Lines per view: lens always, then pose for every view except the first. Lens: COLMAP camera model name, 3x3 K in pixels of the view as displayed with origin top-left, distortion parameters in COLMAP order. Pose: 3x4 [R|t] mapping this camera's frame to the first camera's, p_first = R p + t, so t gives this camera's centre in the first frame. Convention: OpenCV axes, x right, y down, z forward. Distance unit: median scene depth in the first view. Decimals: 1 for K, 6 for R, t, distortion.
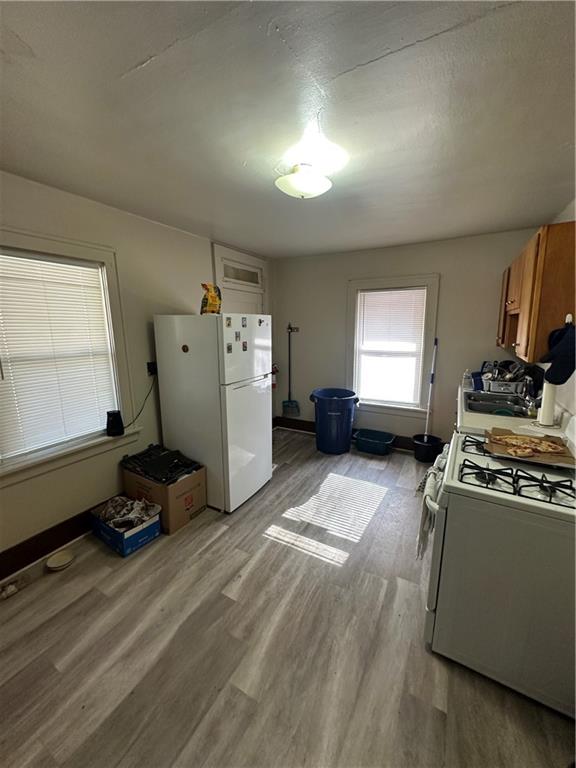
lens RADIAL K [[304.3, 0, 288.0], [0, 304.3, 384.0], [0, 0, 1]] dist [-0.001948, 0.000041]
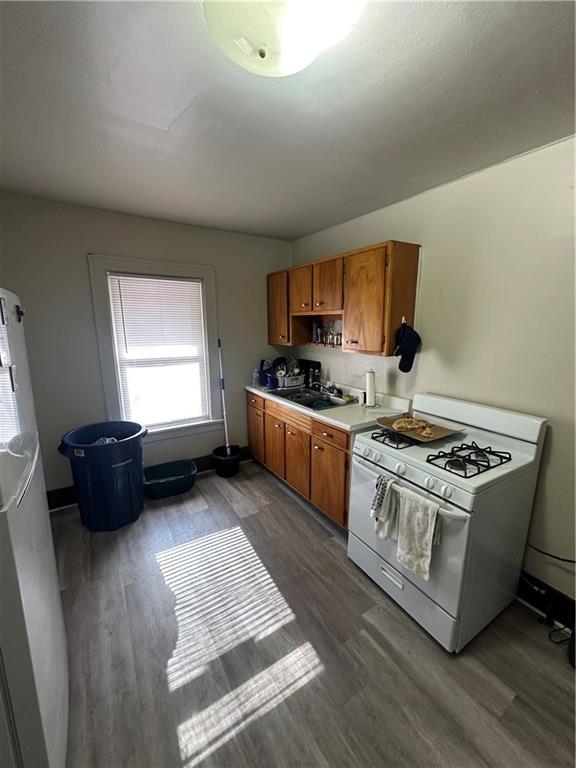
lens RADIAL K [[304.3, 0, 288.0], [0, 304.3, 384.0], [0, 0, 1]] dist [-0.001948, 0.000041]
pose [[0.473226, -0.161366, 0.866036, -0.223951], [0.162514, 0.982199, 0.094208, -0.074968], [-0.865821, 0.096161, 0.491026, 0.407243]]
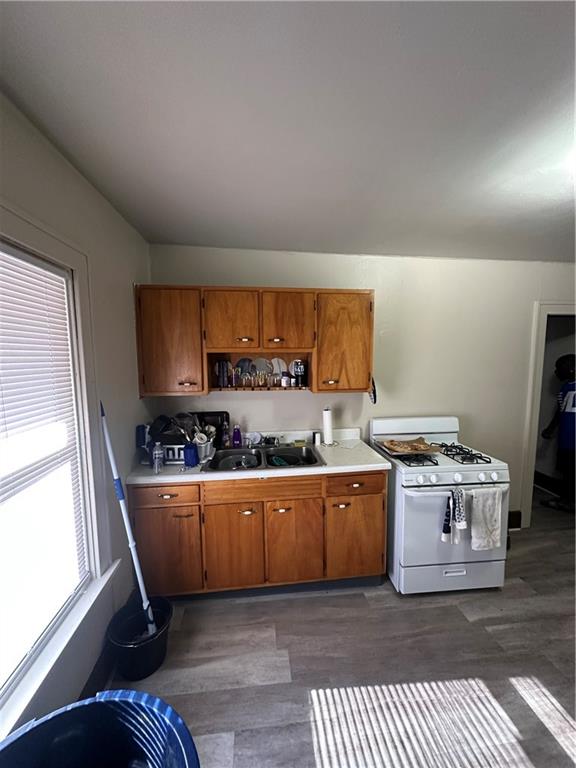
lens RADIAL K [[303.4, 0, 288.0], [0, 303.4, 384.0], [0, 0, 1]] dist [-0.000782, -0.000574]
pose [[-0.585543, -0.062408, 0.808235, -0.017881], [0.166414, 0.966543, 0.195194, -0.220778], [-0.793376, 0.248797, -0.555567, 1.059568]]
